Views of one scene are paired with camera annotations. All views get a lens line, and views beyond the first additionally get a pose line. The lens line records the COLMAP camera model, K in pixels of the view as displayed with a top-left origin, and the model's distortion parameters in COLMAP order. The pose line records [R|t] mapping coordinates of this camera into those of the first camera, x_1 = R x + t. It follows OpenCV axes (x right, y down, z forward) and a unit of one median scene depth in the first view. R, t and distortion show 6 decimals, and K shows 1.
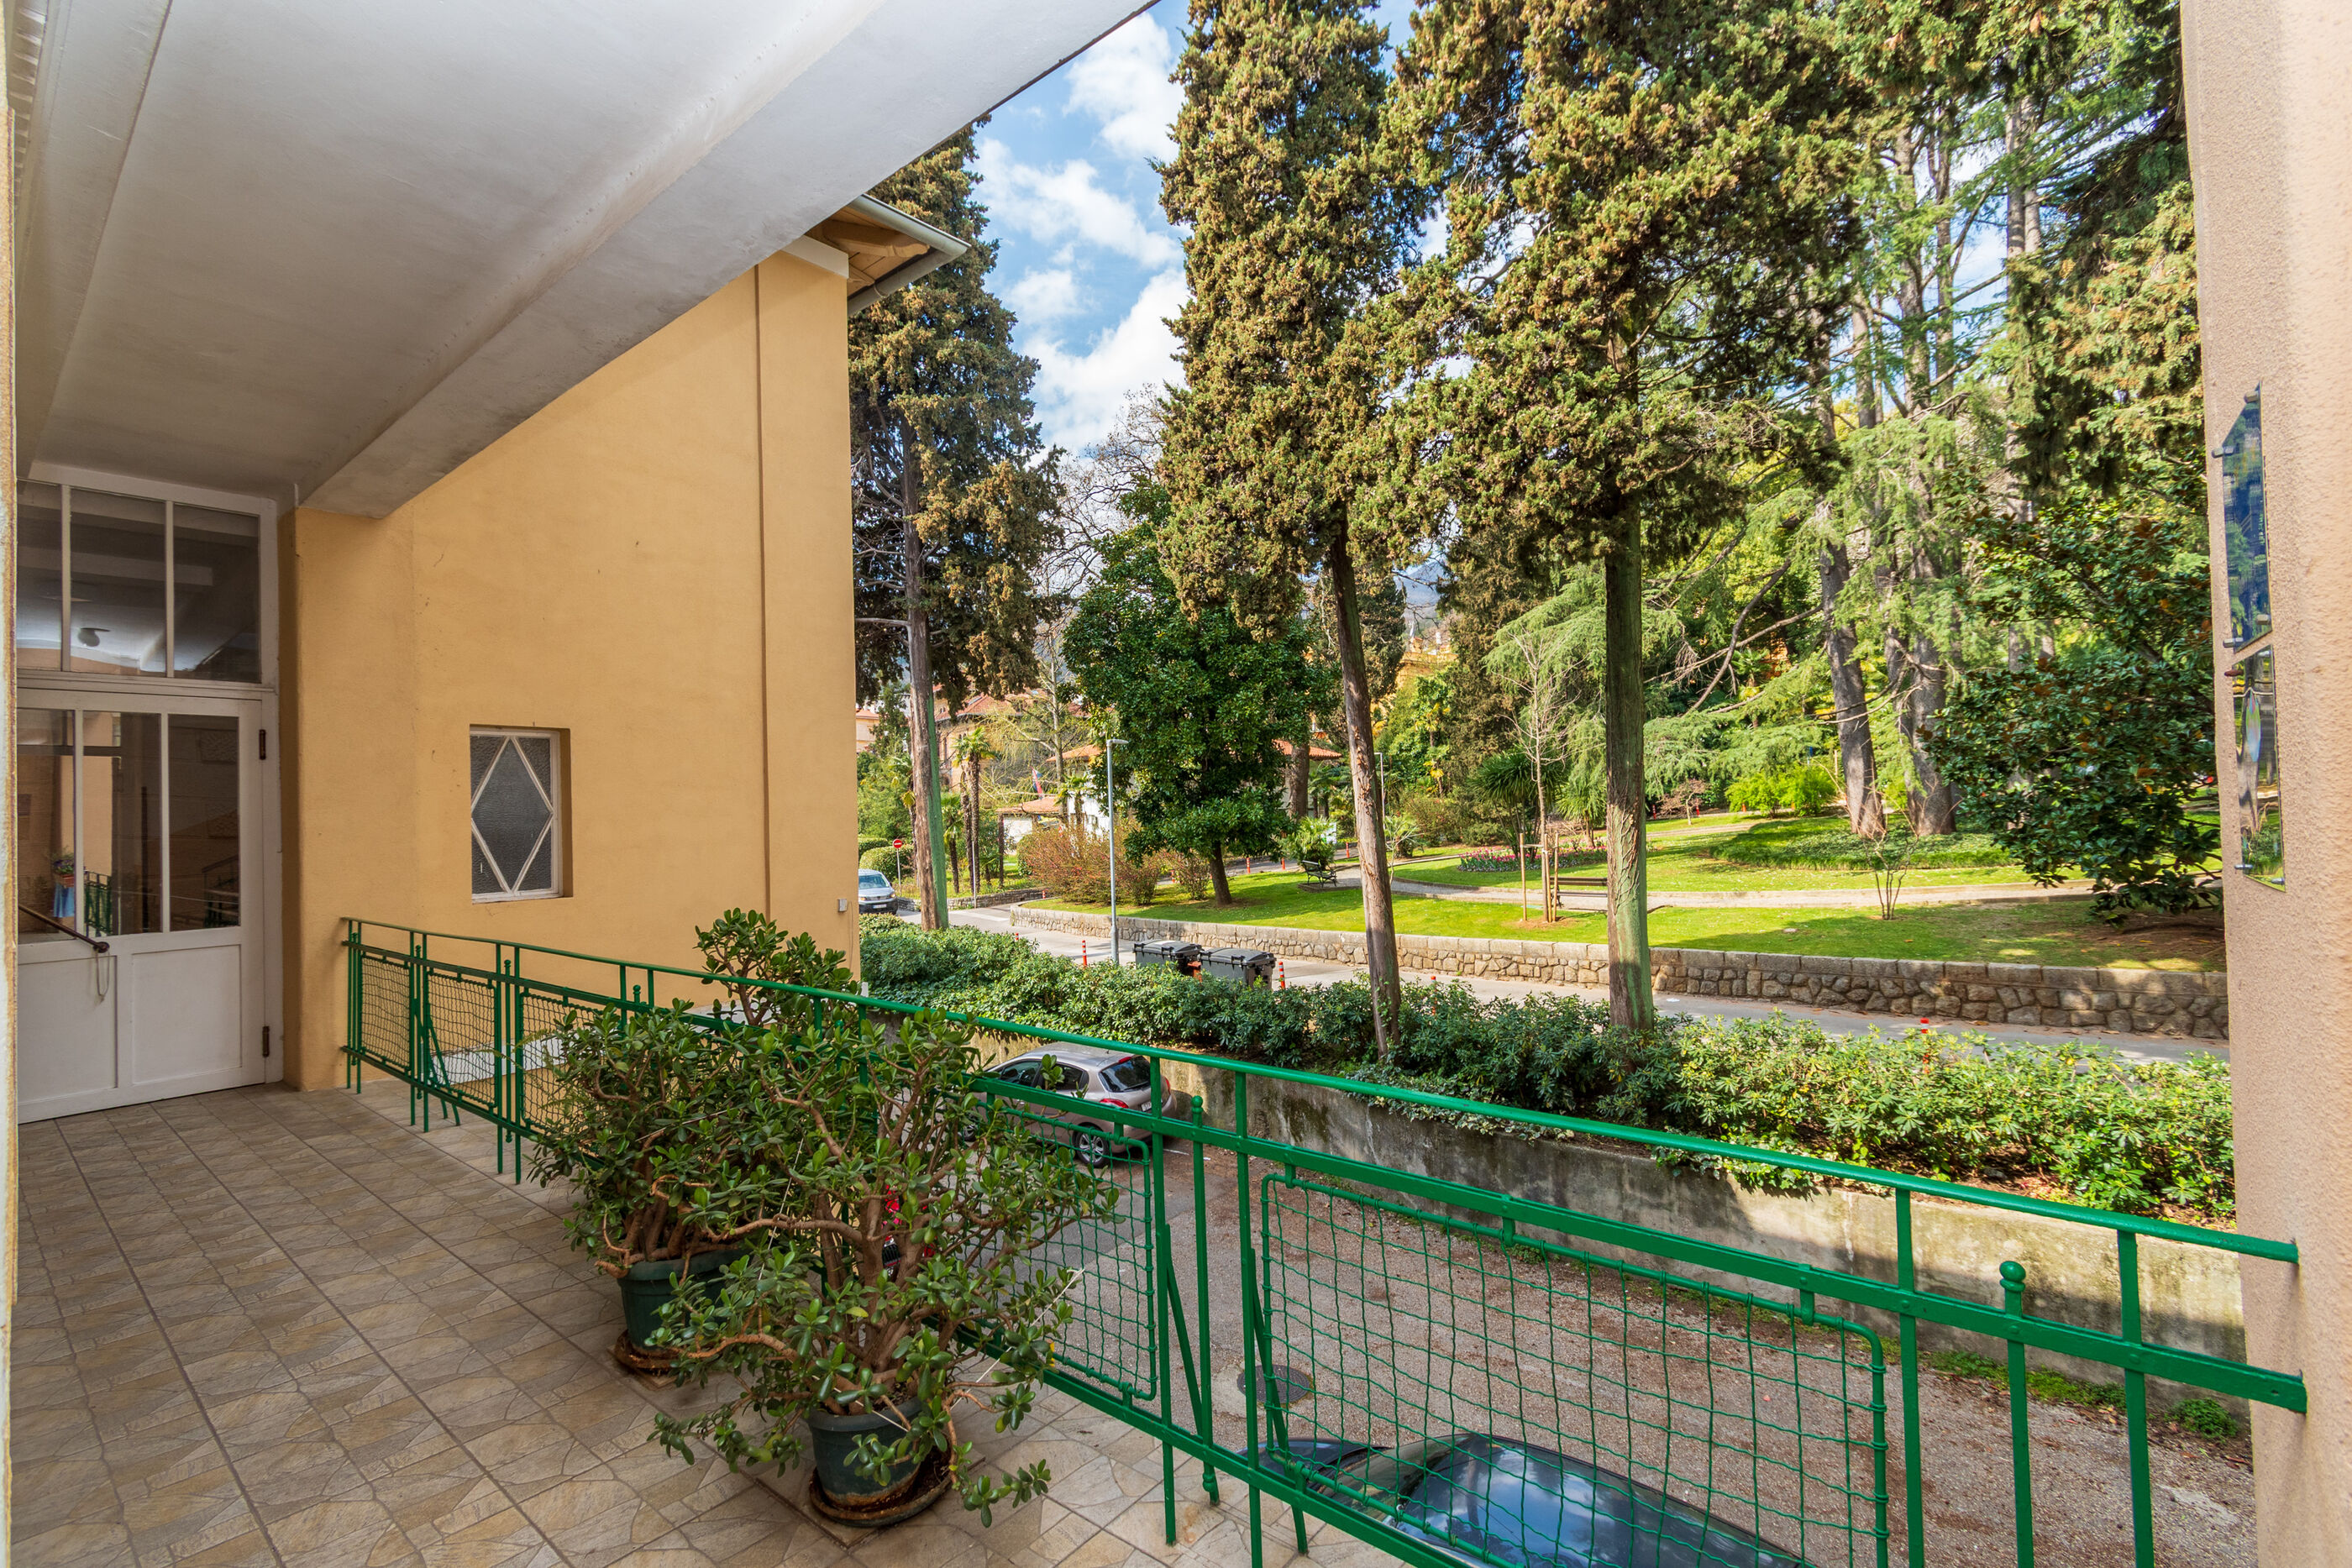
lens RADIAL K [[1034.6, 0, 1183.7], [0, 1034.6, 787.6], [0, 0, 1]] dist [-0.000303, -0.000111]
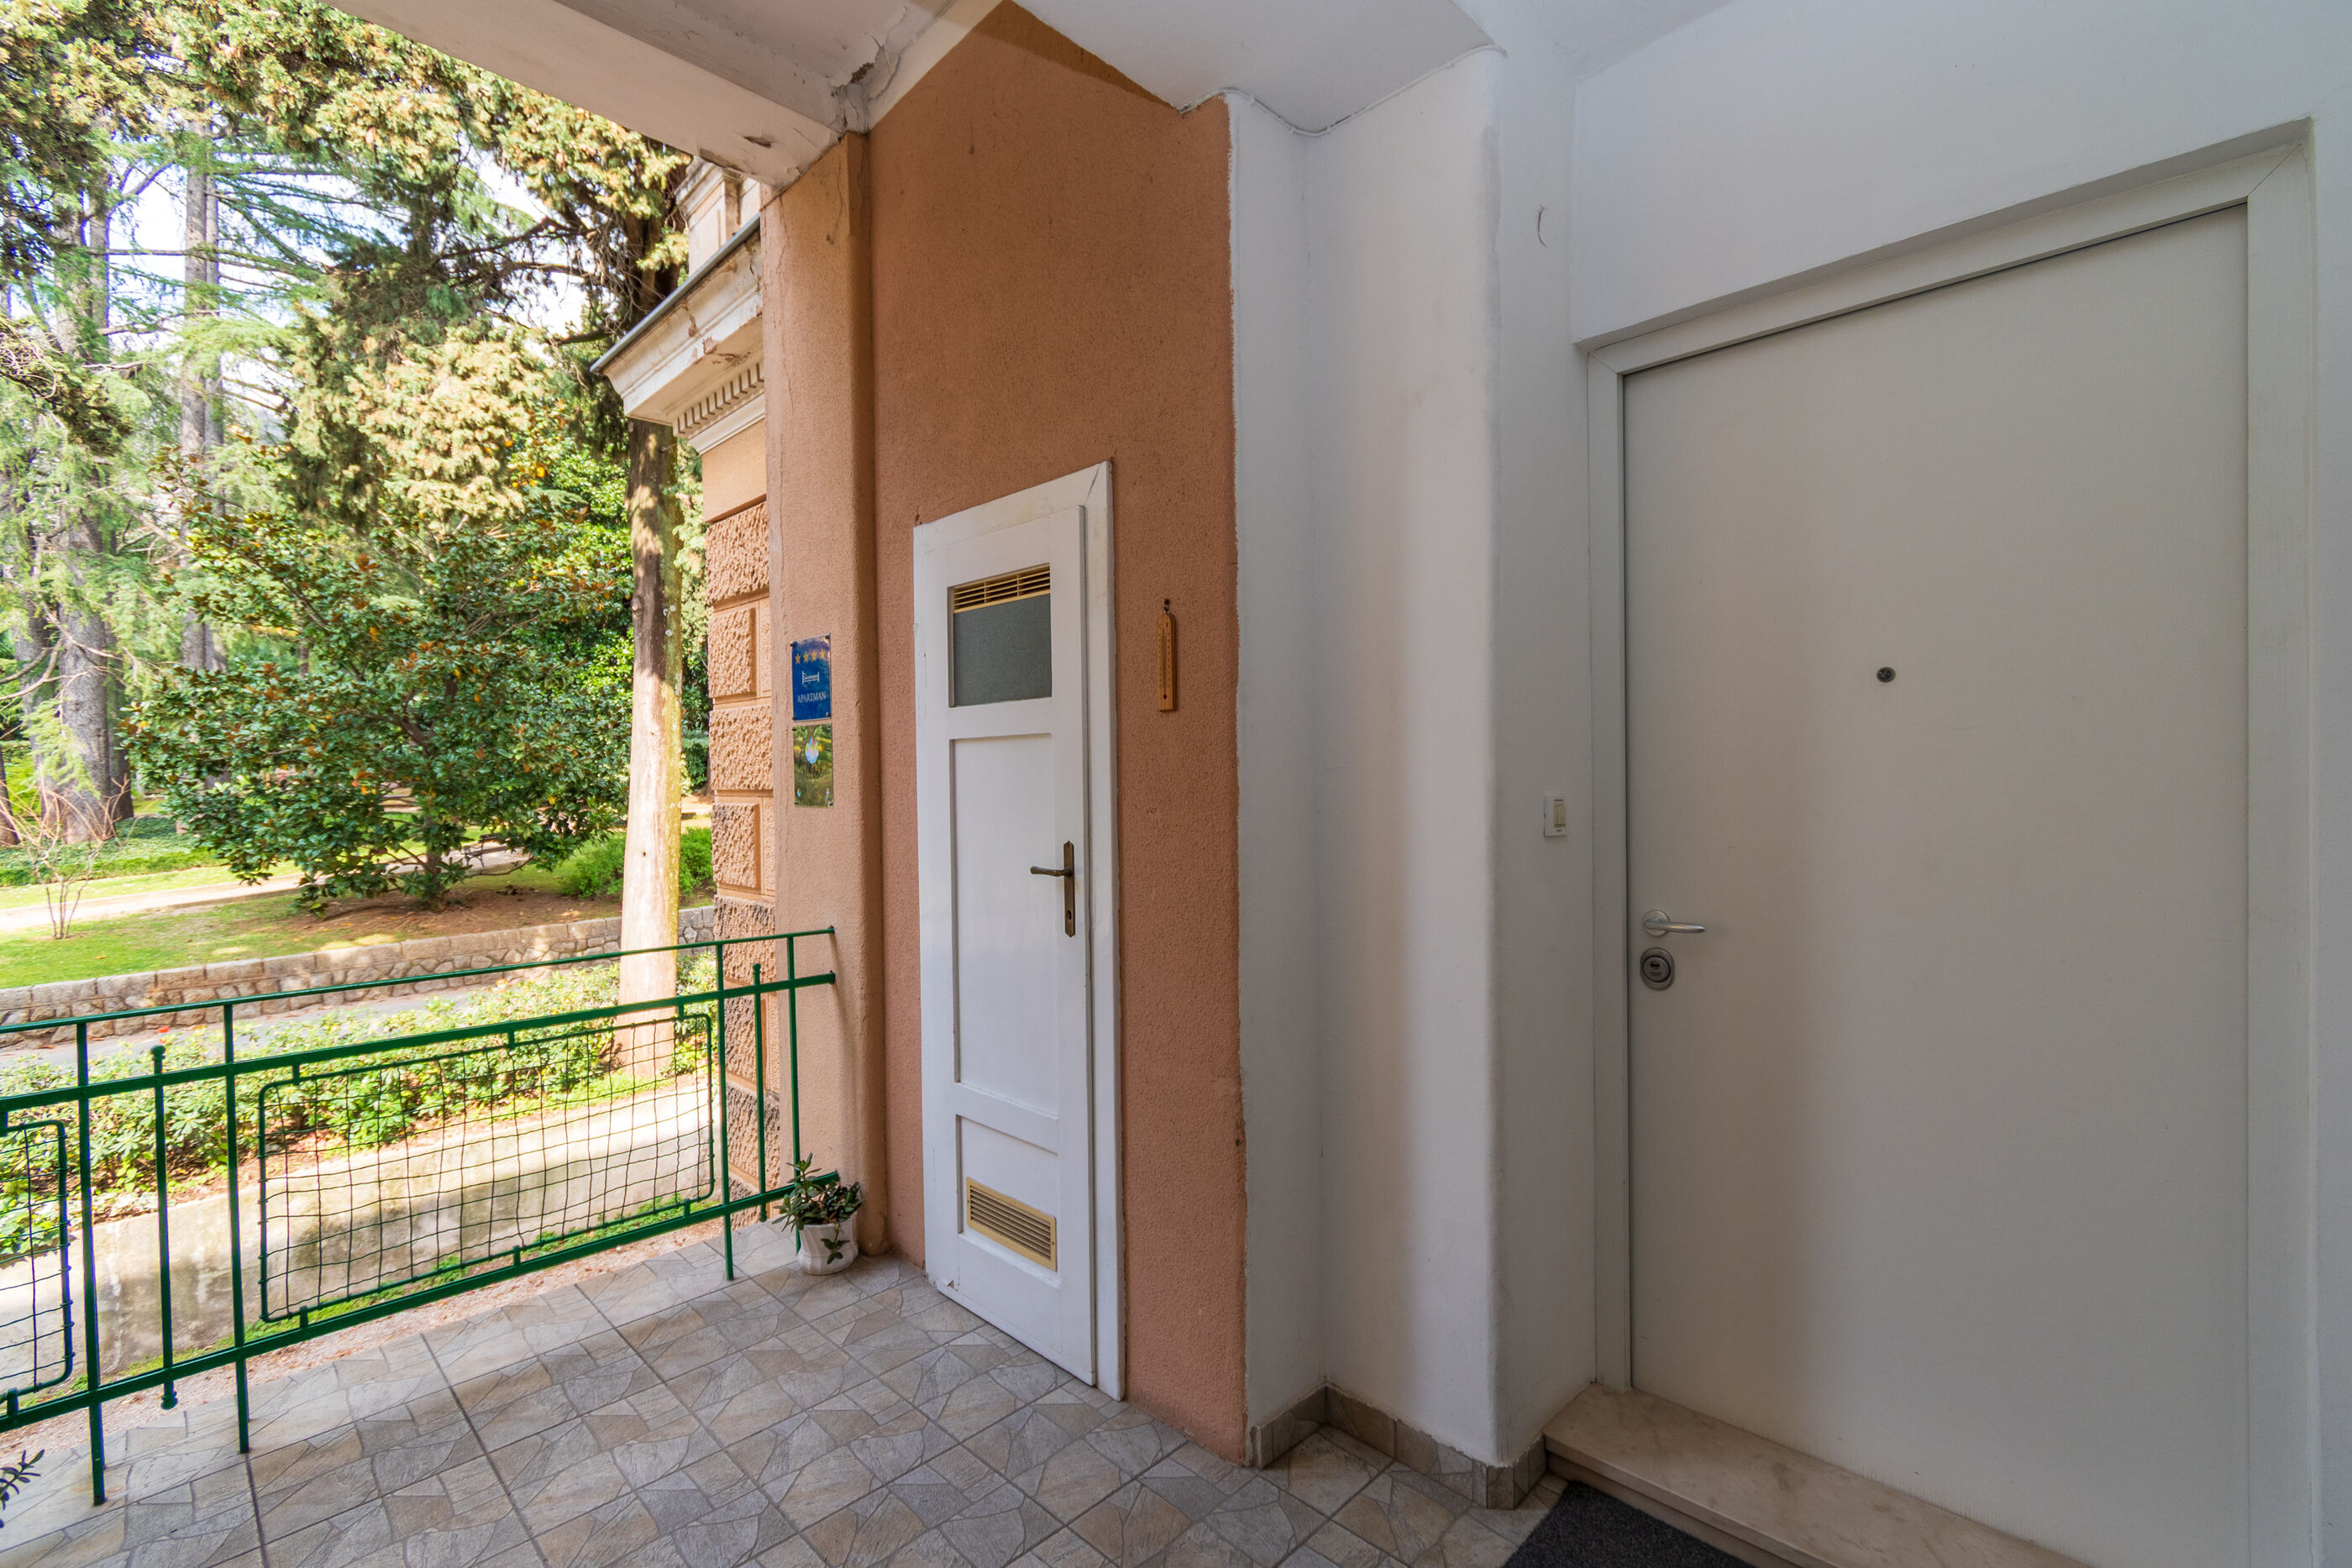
lens RADIAL K [[1034.6, 0, 1183.7], [0, 1034.6, 787.6], [0, 0, 1]] dist [-0.000303, -0.000111]
pose [[0.092843, 0.012475, 0.995603, -0.120354], [-0.008018, 0.999898, -0.011781, 0.004739], [-0.995648, -0.006889, 0.092934, -0.018851]]
